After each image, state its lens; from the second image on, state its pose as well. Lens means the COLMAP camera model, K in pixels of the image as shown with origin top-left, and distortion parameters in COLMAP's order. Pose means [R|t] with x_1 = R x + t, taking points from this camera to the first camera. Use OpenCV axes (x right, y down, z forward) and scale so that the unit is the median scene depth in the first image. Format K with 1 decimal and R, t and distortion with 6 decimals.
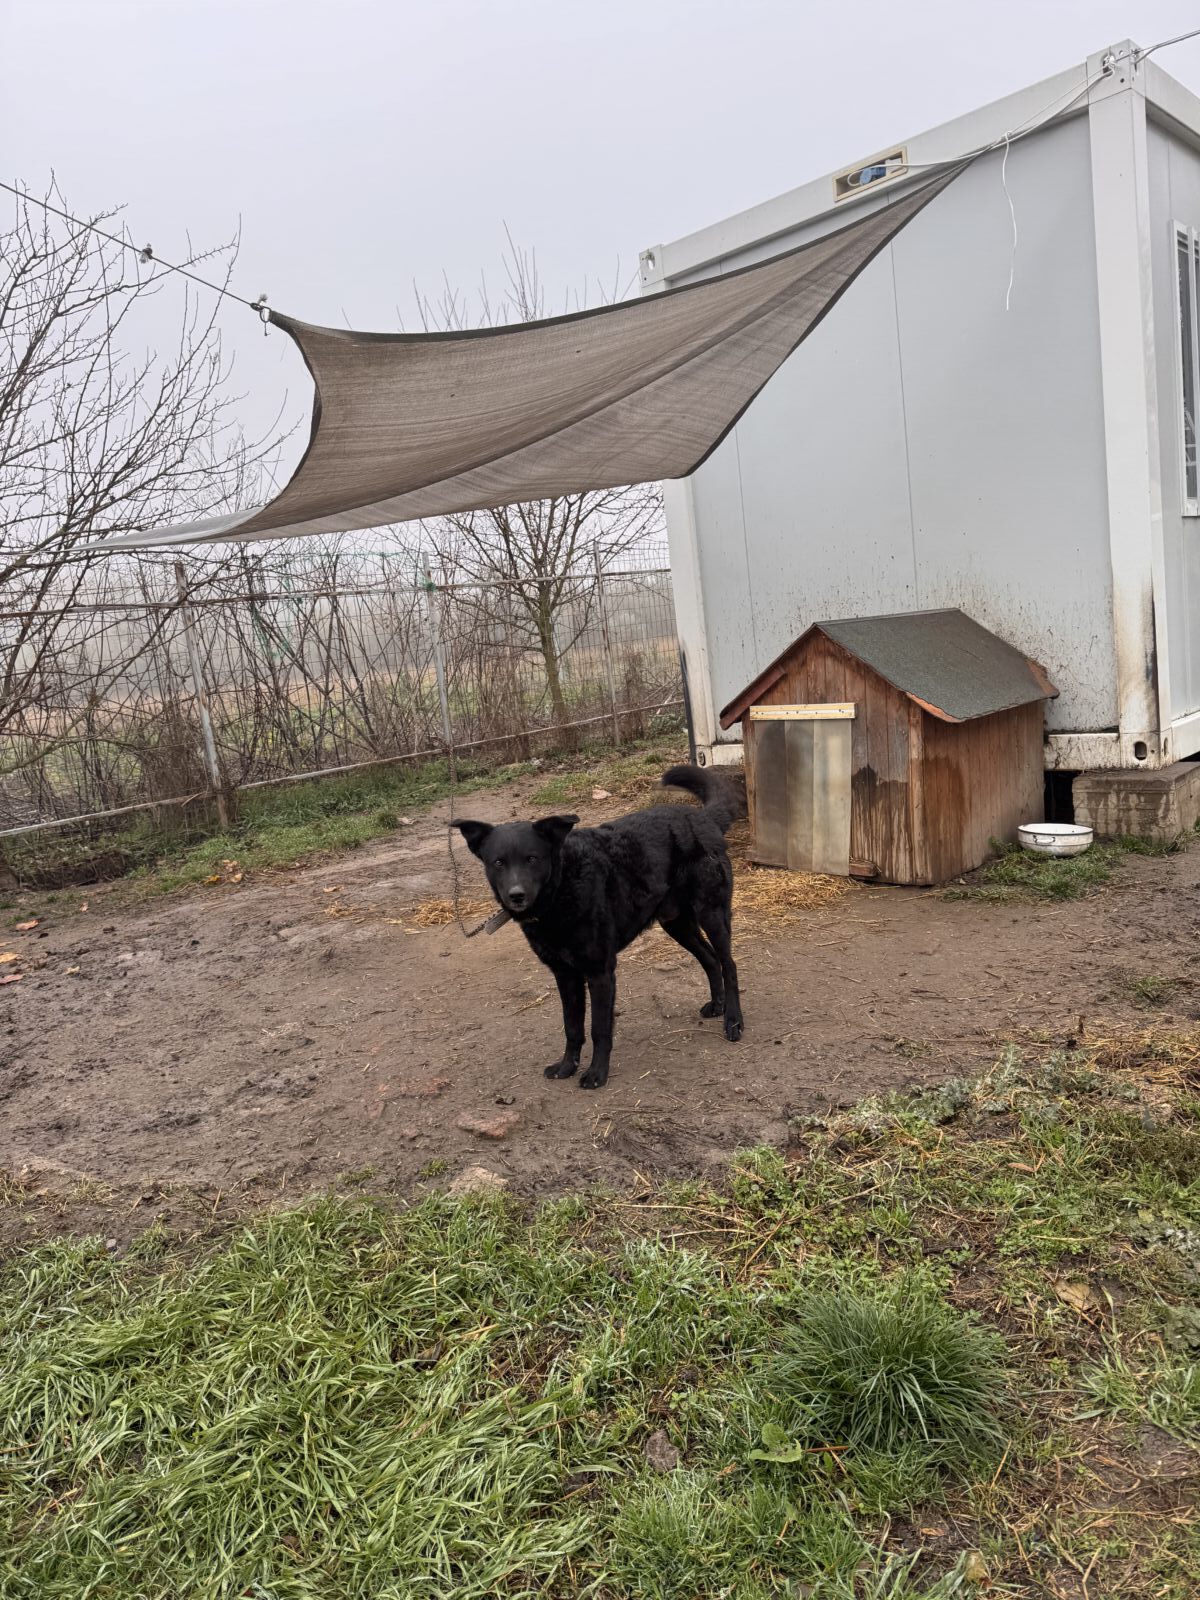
lens RADIAL K [[1130.0, 0, 600.0], [0, 1130.0, 800.0], [0, 0, 1]] dist [0.059557, -0.042914]
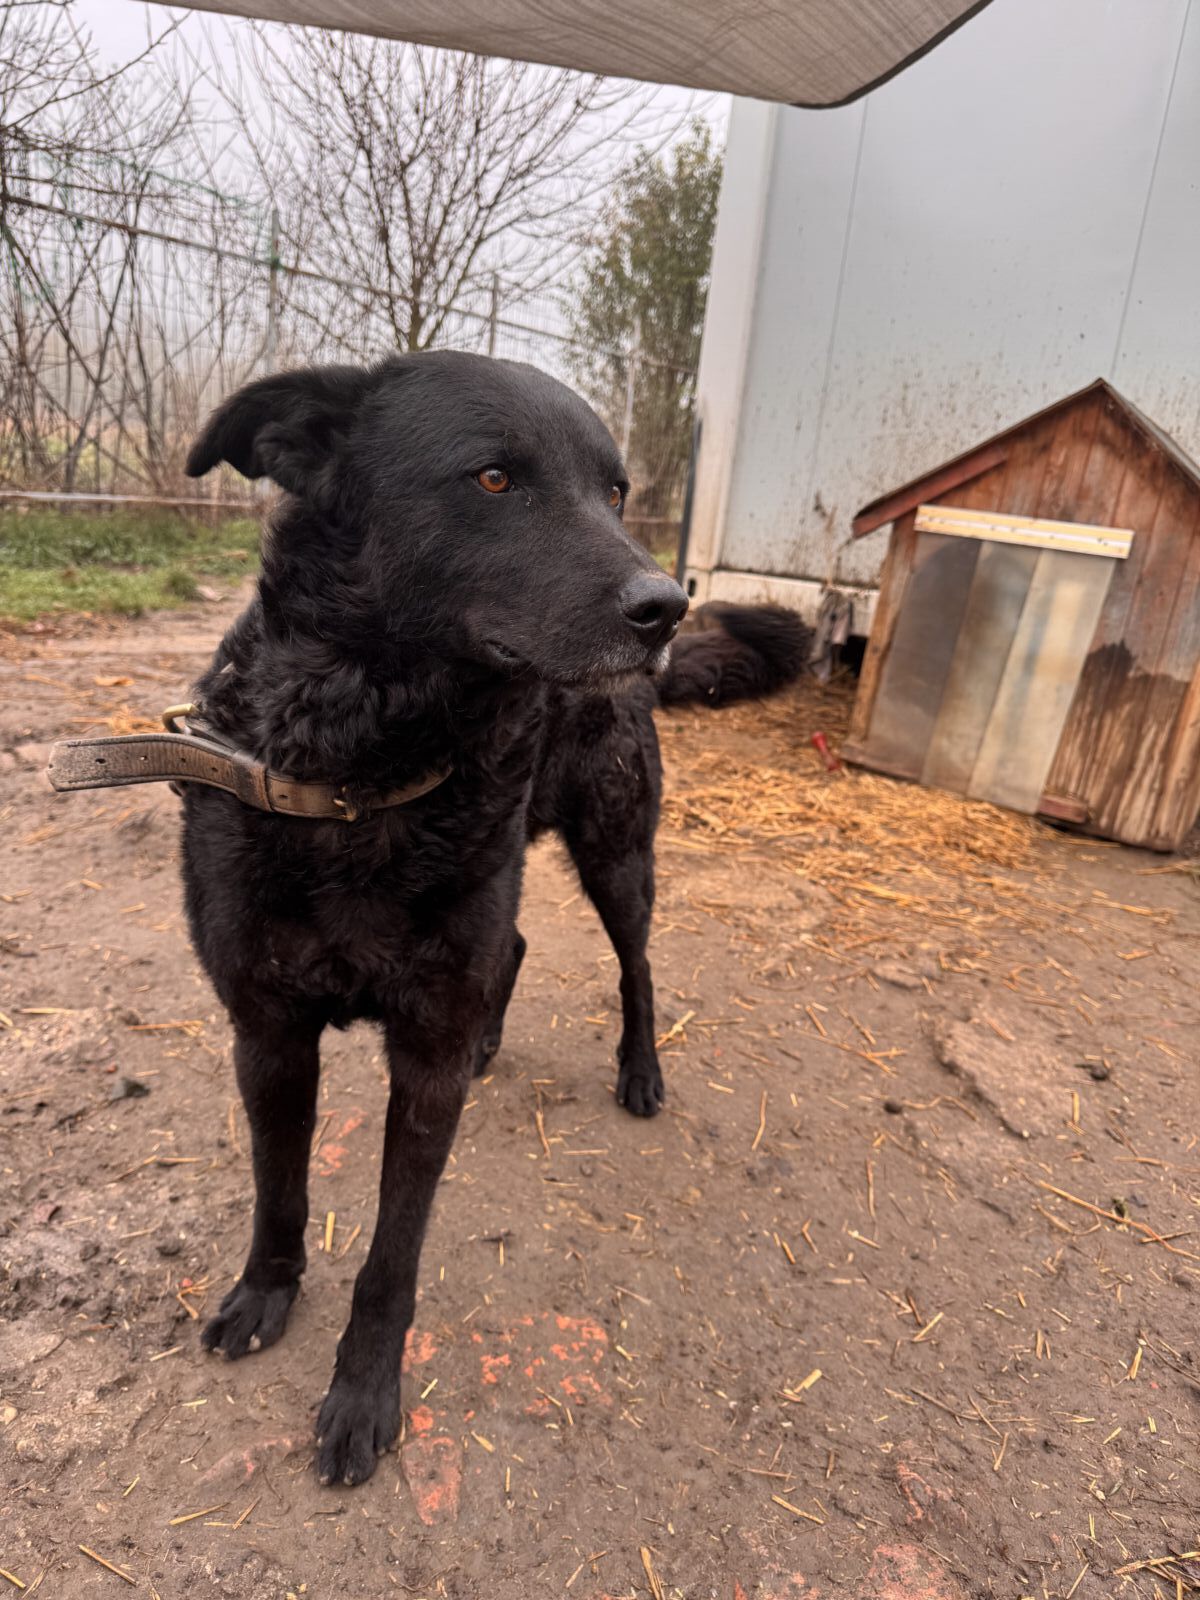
lens RADIAL K [[1158.0, 0, 600.0], [0, 1158.0, 800.0], [0, 0, 1]] dist [0.006810, -0.040641]
pose [[0.957840, 0.152574, 0.243439, -0.149180], [-0.183271, 0.977028, 0.108754, 0.032070], [-0.221254, -0.148784, 0.963800, 0.417487]]
